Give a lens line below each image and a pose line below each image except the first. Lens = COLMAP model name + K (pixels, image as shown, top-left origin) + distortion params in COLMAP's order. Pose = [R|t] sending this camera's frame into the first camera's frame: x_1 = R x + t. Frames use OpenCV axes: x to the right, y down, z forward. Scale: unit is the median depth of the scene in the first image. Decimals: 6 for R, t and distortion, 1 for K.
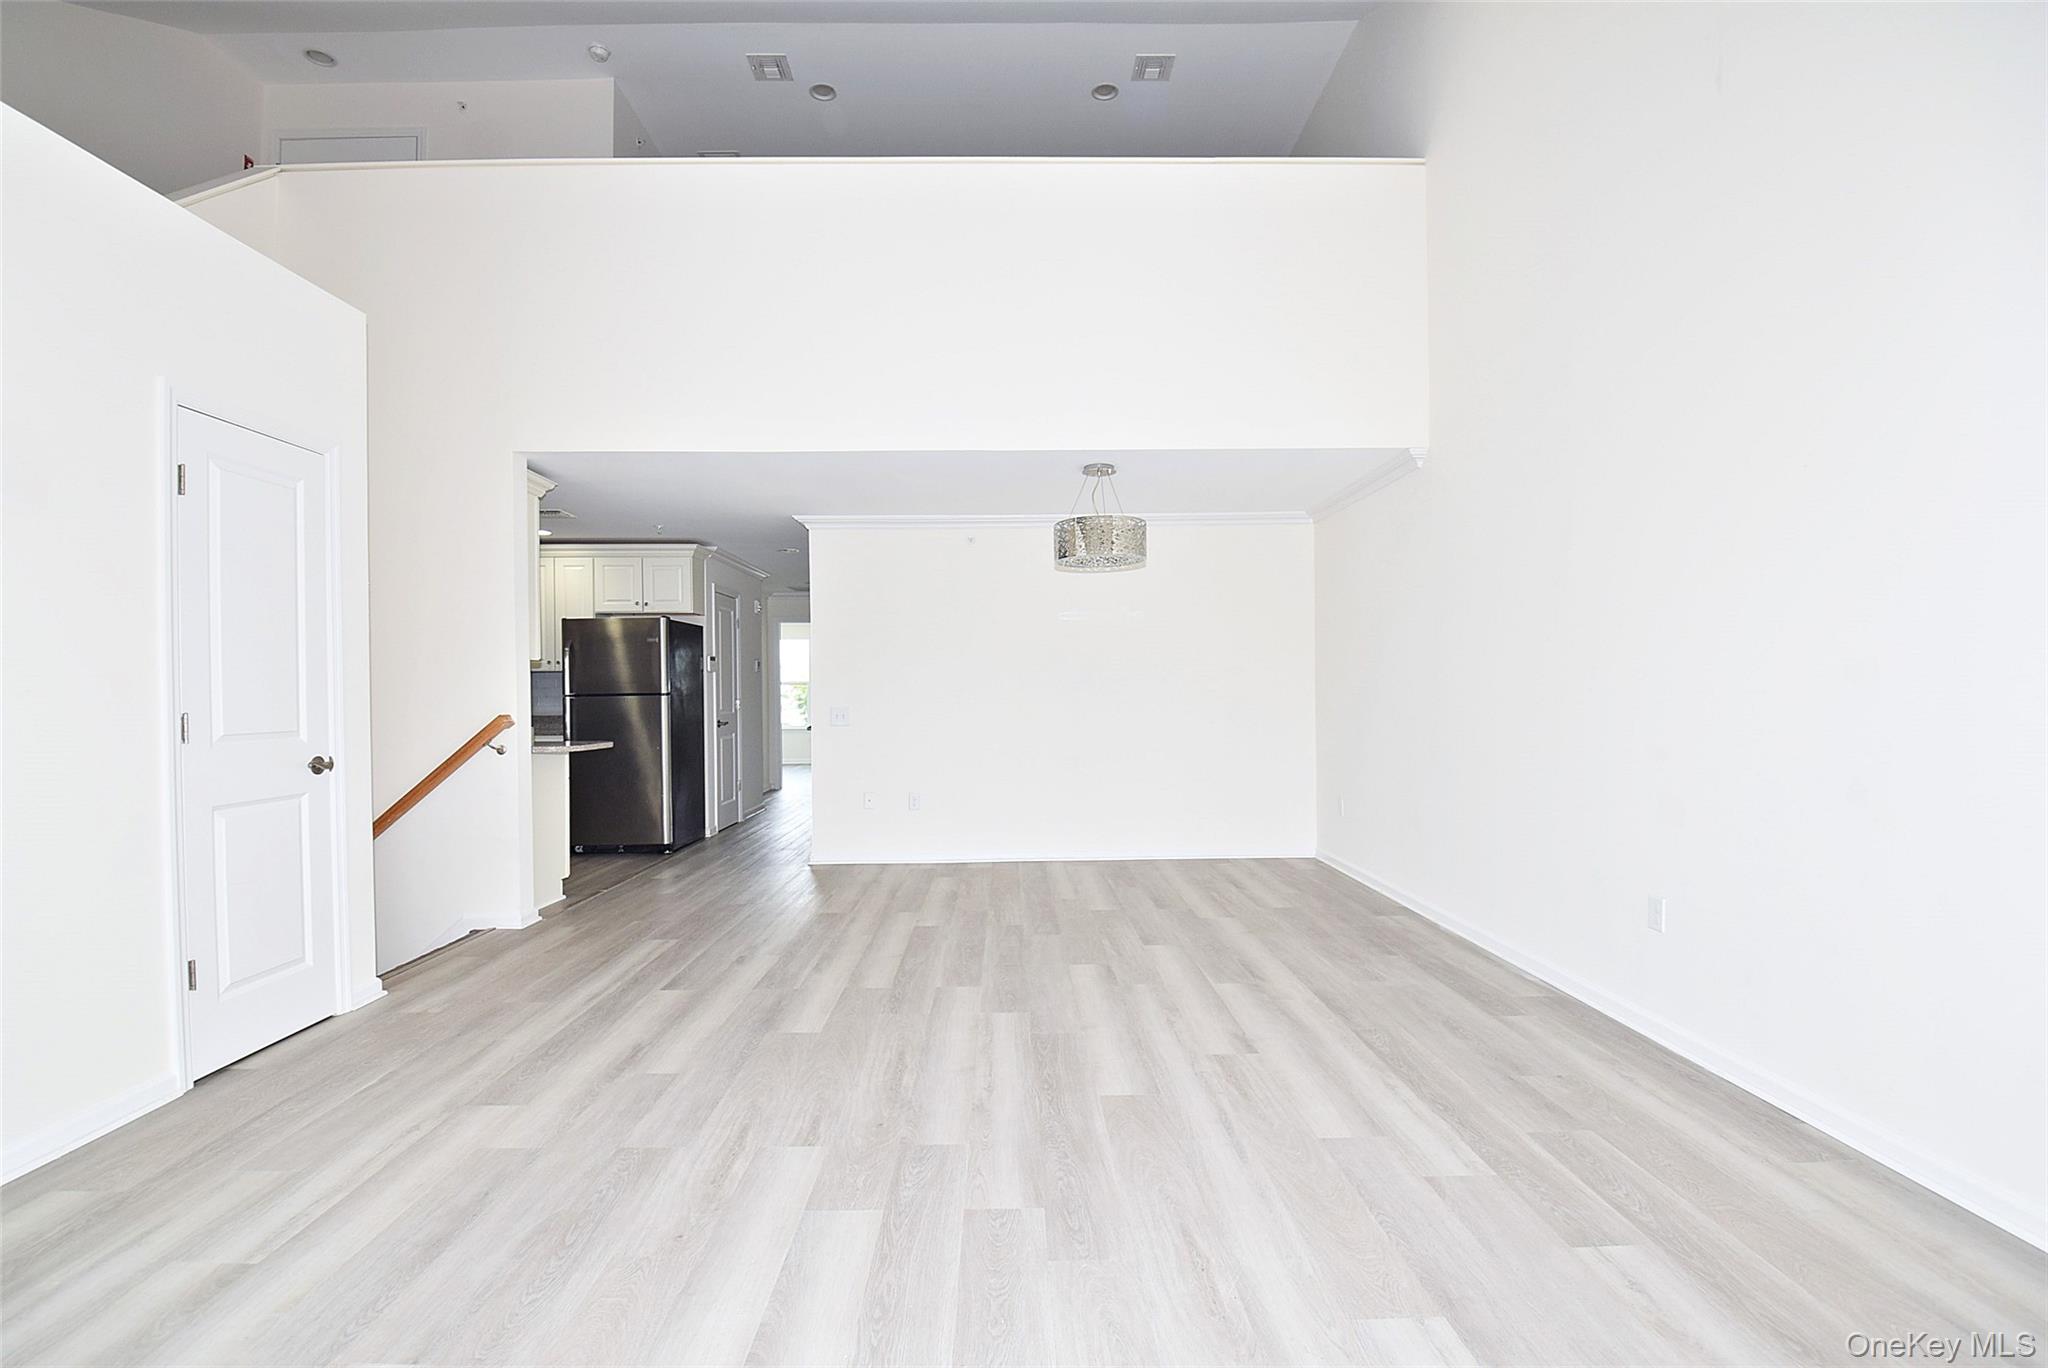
lens RADIAL K [[908.8, 0, 1024.0], [0, 908.8, 684.0], [0, 0, 1]] dist [0.002627, -0.017587]
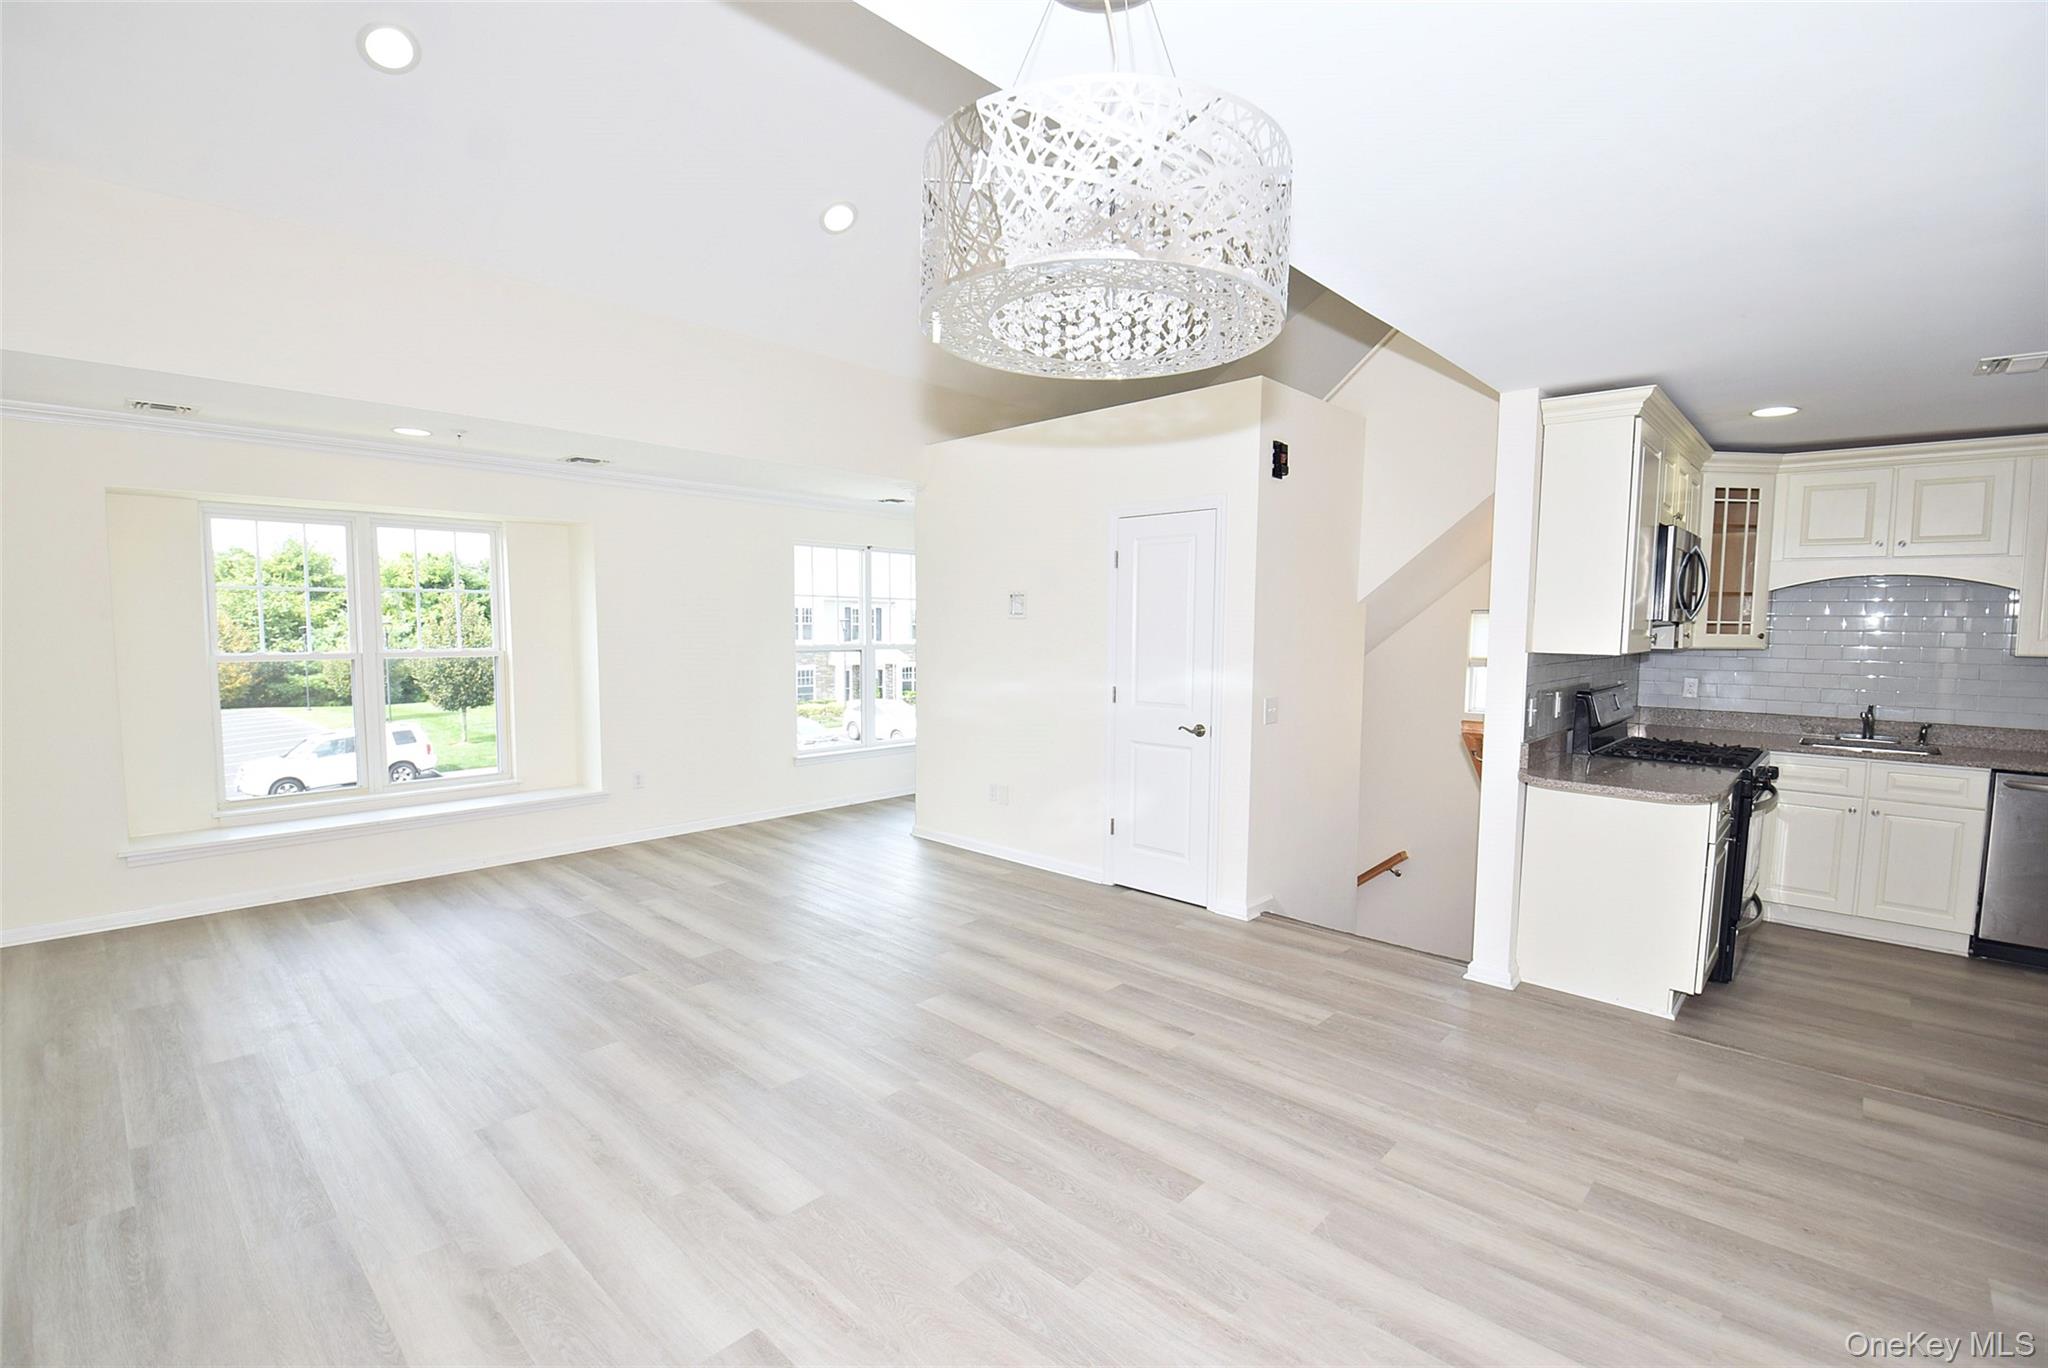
lens RADIAL K [[912.9, 0, 1023.8], [0, 912.9, 707.2], [0, 0, 1]] dist [-0.008200, -0.013337]
pose [[-0.699672, 0.070376, -0.710989, 0.384779], [0.002424, 0.995365, 0.096139, -0.075585], [0.714460, 0.065542, -0.696600, 1.573992]]
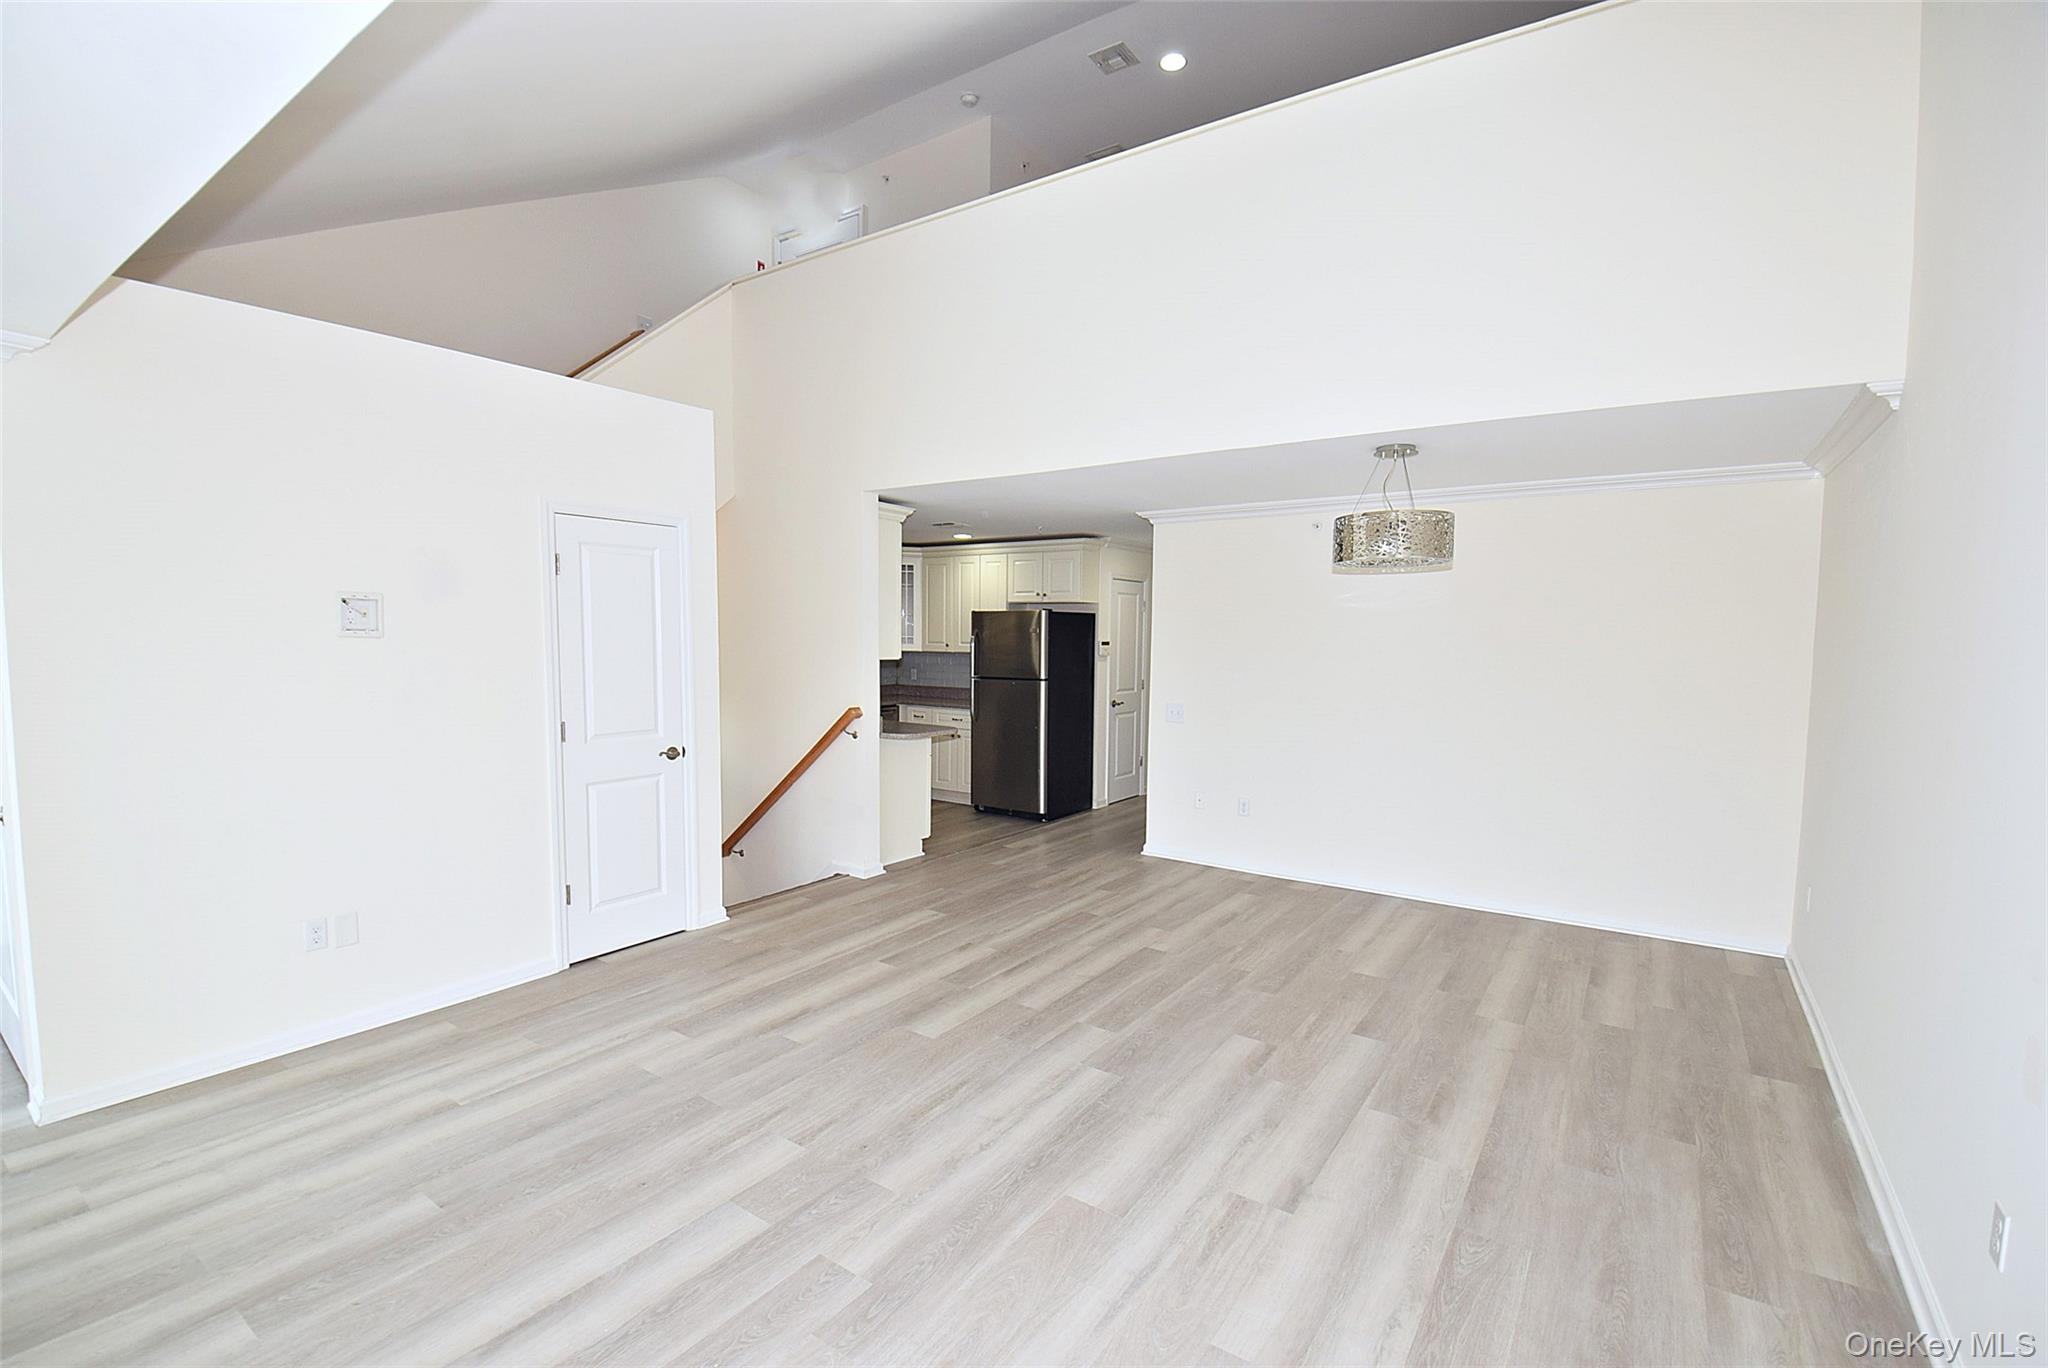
lens RADIAL K [[908.8, 0, 1019.5], [0, 908.8, 689.5], [0, 0, 1]] dist [0.033859, -0.049685]
pose [[0.809510, 0.055933, -0.584436, 0.411822], [-0.015339, 0.997127, 0.074183, -0.105485], [0.586906, -0.051087, 0.808042, 0.157390]]
